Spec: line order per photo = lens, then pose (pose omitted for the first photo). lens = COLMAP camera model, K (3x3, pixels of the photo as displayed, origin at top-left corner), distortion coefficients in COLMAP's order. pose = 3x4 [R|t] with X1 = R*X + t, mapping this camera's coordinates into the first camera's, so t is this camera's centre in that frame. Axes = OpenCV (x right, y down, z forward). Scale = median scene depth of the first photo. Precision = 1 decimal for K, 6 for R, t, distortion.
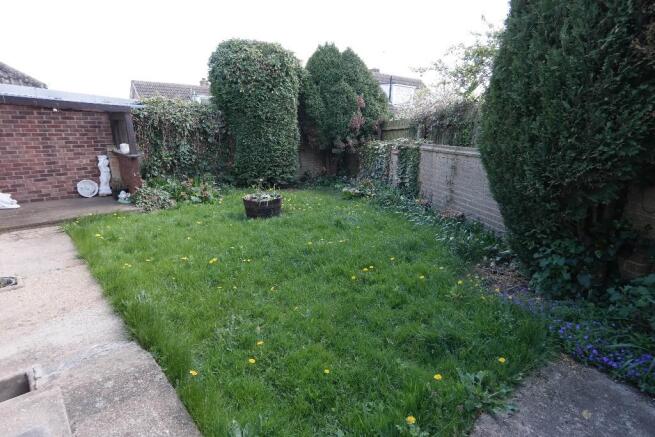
lens RADIAL K [[349.6, 0, 325.4], [0, 349.6, 228.9], [0, 0, 1]] dist [-0.004118, 0.015496]
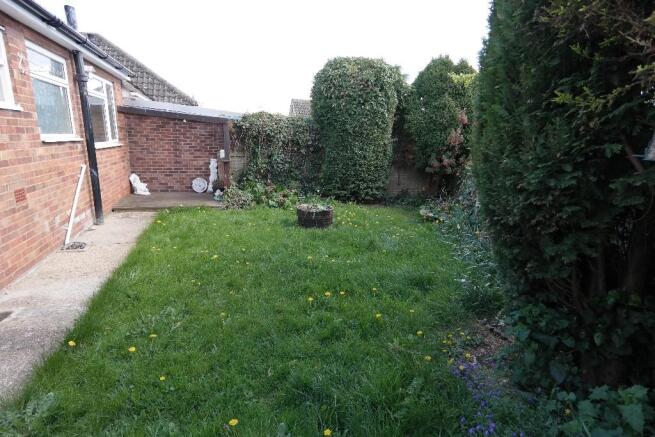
lens RADIAL K [[349.6, 0, 325.4], [0, 349.6, 228.9], [0, 0, 1]] dist [-0.004118, 0.015496]
pose [[0.908331, 0.136307, -0.395417, 0.195141], [-0.154509, 0.987887, -0.014388, -0.015333], [0.388666, 0.074165, 0.918389, 0.066523]]
